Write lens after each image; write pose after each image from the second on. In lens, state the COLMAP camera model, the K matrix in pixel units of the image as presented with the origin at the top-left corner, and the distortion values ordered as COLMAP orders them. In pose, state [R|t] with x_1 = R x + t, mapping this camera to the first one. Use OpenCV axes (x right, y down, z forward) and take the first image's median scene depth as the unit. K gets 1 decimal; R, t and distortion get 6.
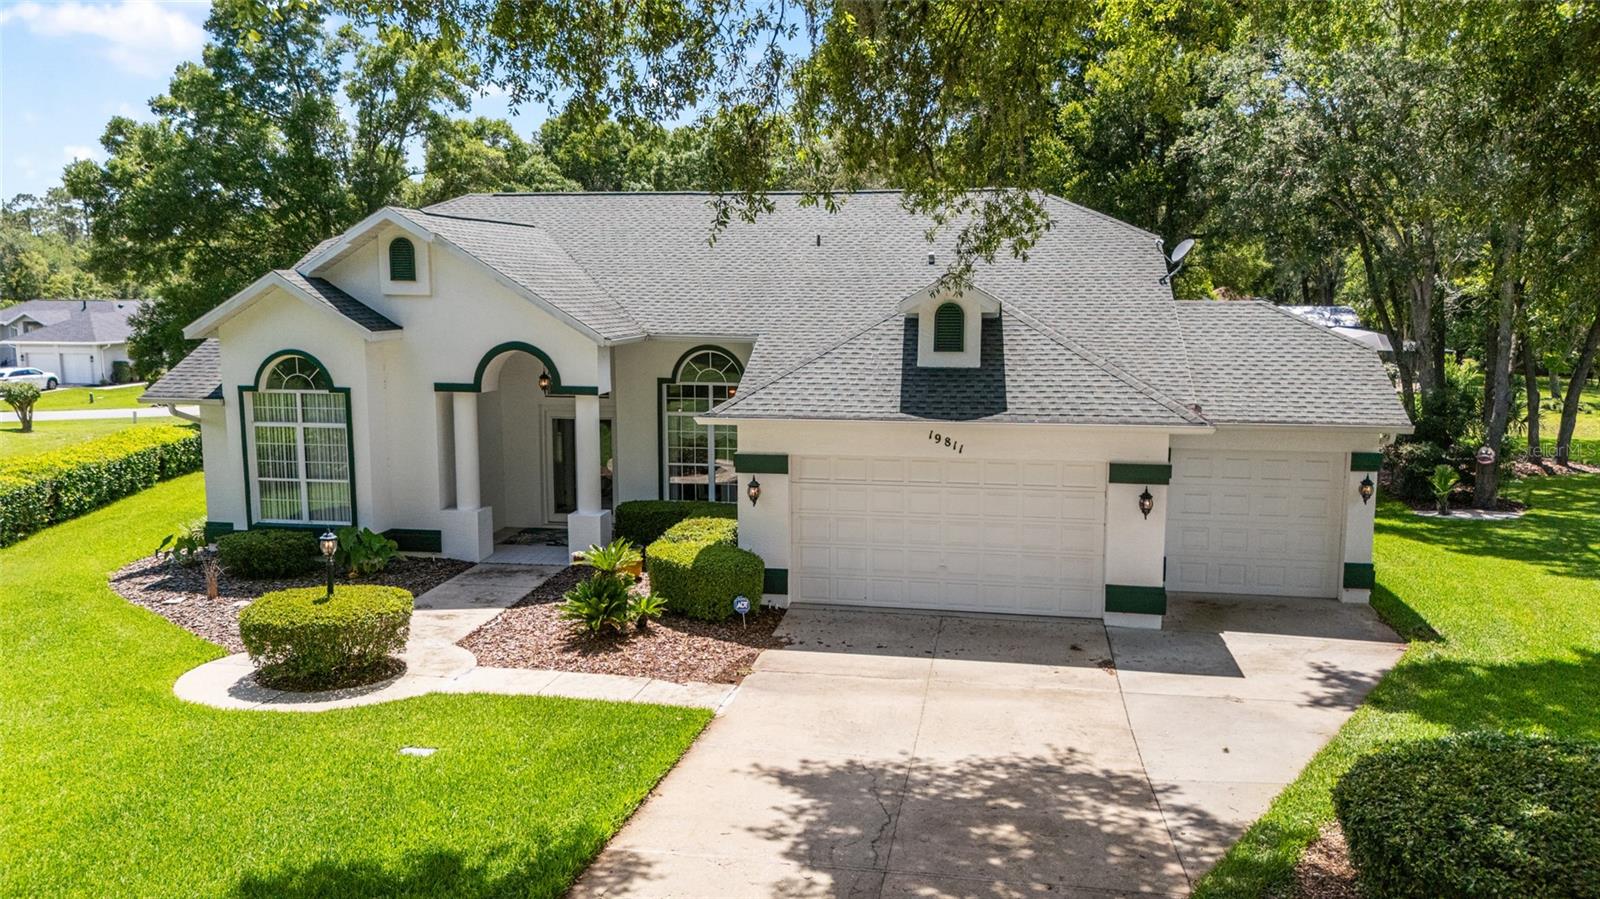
lens RADIAL K [[1156.4, 0, 798.5], [0, 1156.4, 496.7], [0, 0, 1]] dist [0.095644, -0.110241]
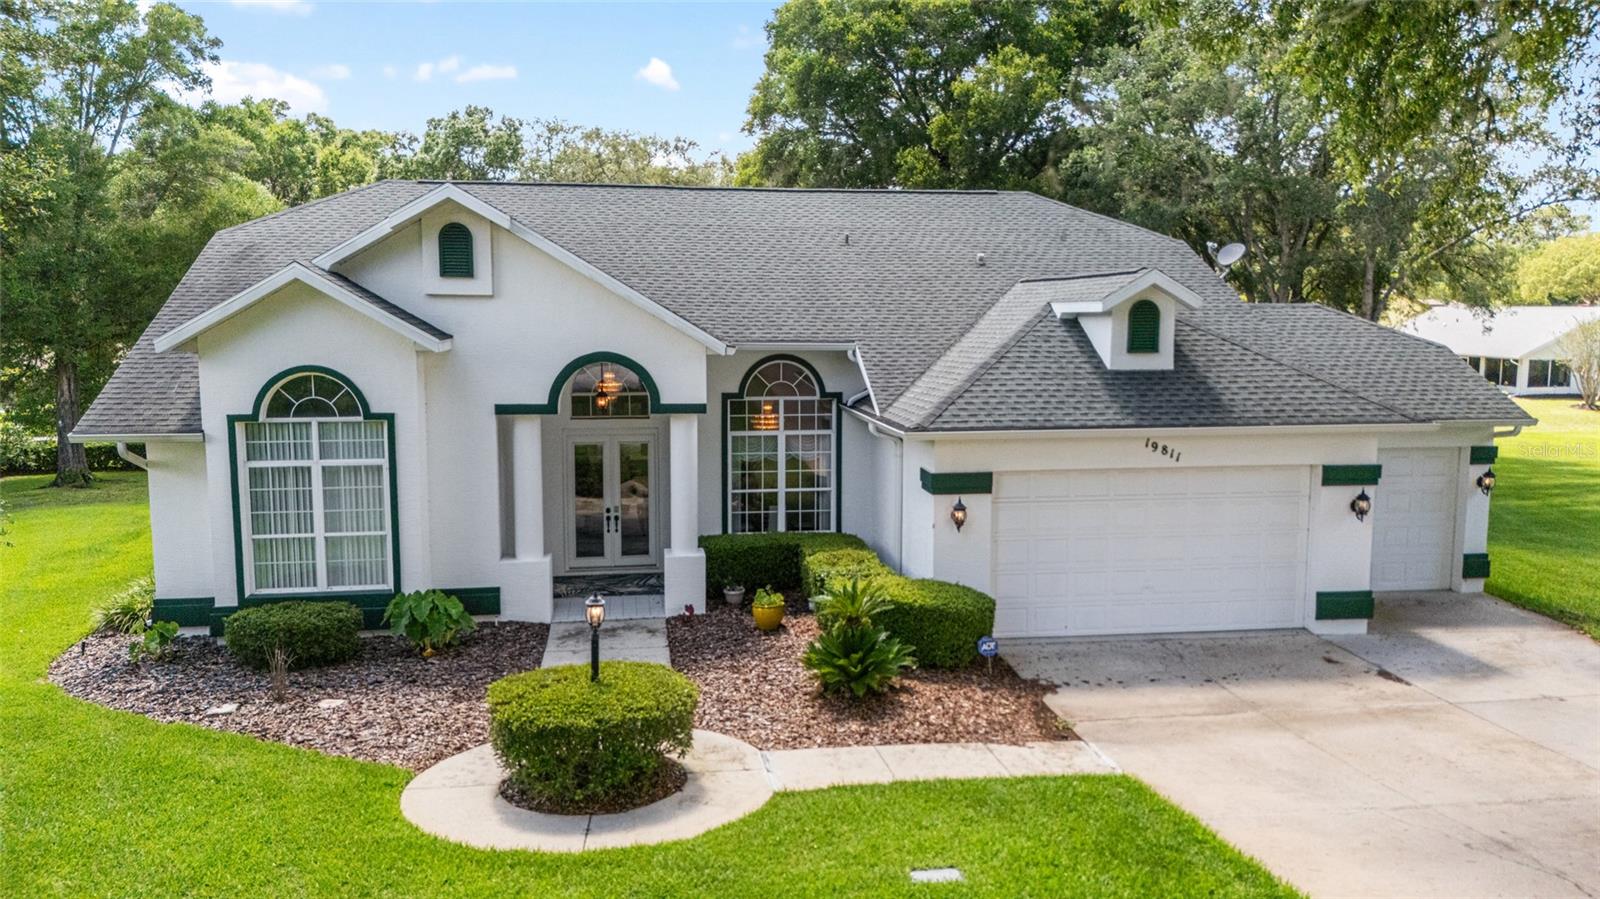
lens RADIAL K [[1156.4, 0, 798.5], [0, 1156.4, 496.7], [0, 0, 1]] dist [0.095644, -0.110241]
pose [[0.950933, -0.049562, 0.305402, -0.421540], [0.055644, 0.998387, -0.011239, -0.015463], [-0.304352, 0.027682, 0.952157, 0.202203]]
